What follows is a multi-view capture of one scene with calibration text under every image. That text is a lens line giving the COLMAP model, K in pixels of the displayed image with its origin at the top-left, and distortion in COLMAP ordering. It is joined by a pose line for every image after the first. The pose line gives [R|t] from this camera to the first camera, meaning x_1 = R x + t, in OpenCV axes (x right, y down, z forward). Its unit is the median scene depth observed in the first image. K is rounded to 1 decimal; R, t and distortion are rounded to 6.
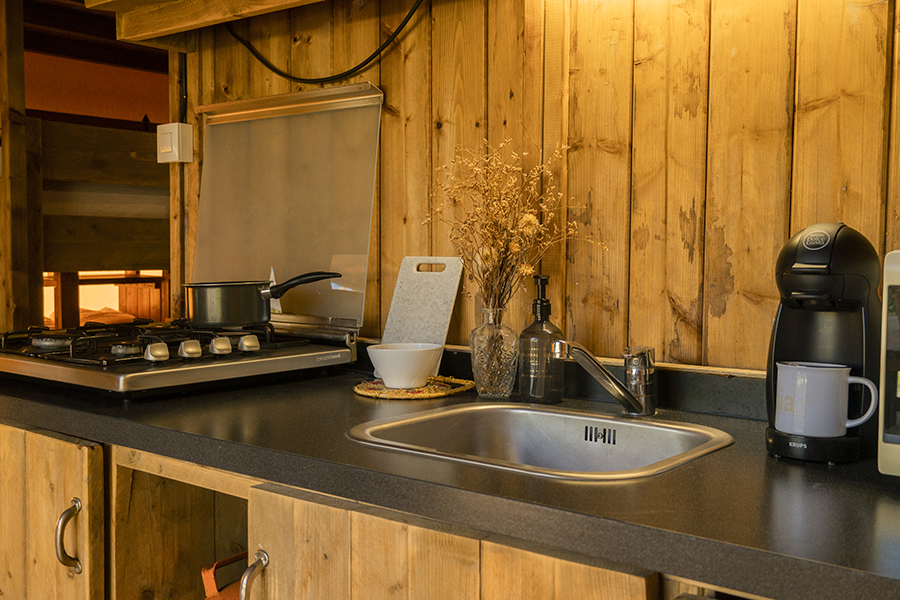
lens RADIAL K [[959.5, 0, 450.1], [0, 959.5, 300.8], [0, 0, 1]] dist [0.039387, 0.000000]
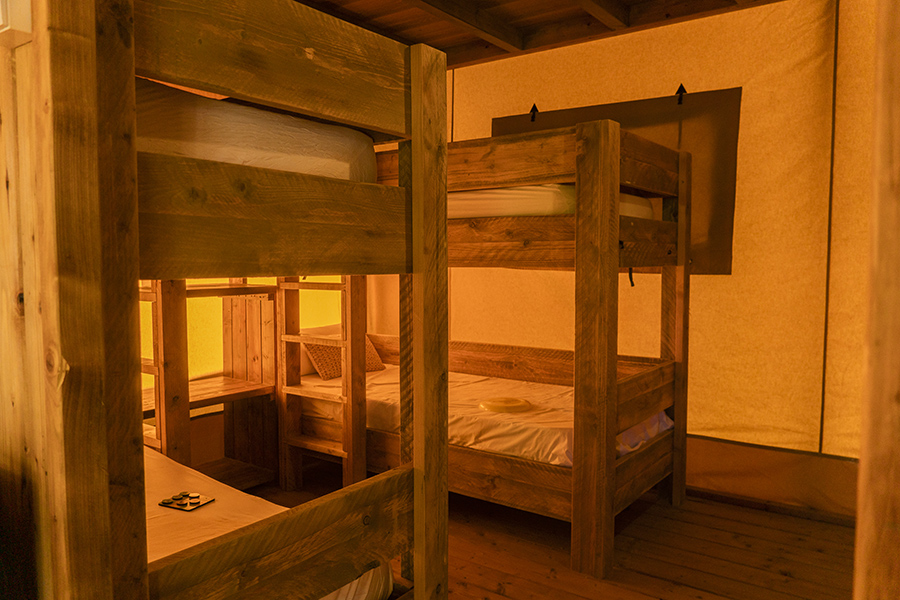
lens RADIAL K [[668.3, 0, 449.5], [0, 668.3, 317.6], [0, 0, 1]] dist [-0.005154, 0.001296]
pose [[0.999195, -0.004289, 0.039893, -0.264403], [0.003330, 0.999704, 0.024097, -0.016997], [-0.039985, -0.023945, 0.998913, 0.624848]]
